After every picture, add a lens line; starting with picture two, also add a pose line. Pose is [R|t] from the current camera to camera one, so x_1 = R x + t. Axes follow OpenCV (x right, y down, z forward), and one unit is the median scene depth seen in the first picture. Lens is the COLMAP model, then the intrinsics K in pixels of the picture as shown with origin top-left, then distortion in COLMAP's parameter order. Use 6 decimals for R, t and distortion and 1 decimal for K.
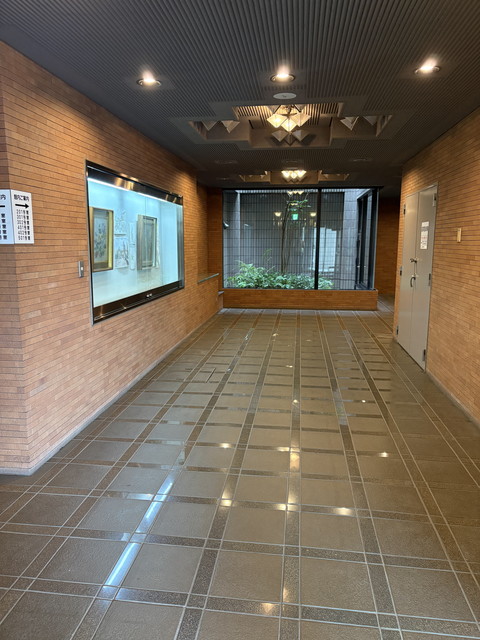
lens RADIAL K [[482.5, 0, 240.3], [0, 482.5, 320.7], [0, 0, 1]] dist [0.044765, -0.011993]
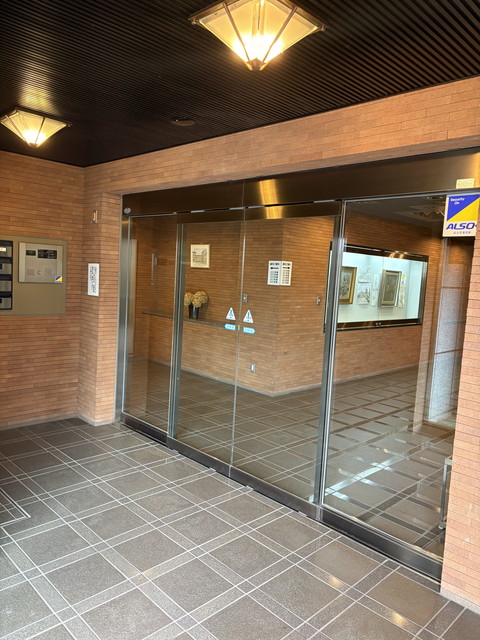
lens RADIAL K [[482.5, 0, 240.2], [0, 482.5, 320.1], [0, 0, 1]] dist [0.044765, -0.011993]
pose [[0.781640, 0.098298, -0.615935, 0.441315], [-0.152295, 0.987692, -0.035640, 0.059078], [0.604851, 0.121661, 0.786990, -0.465459]]
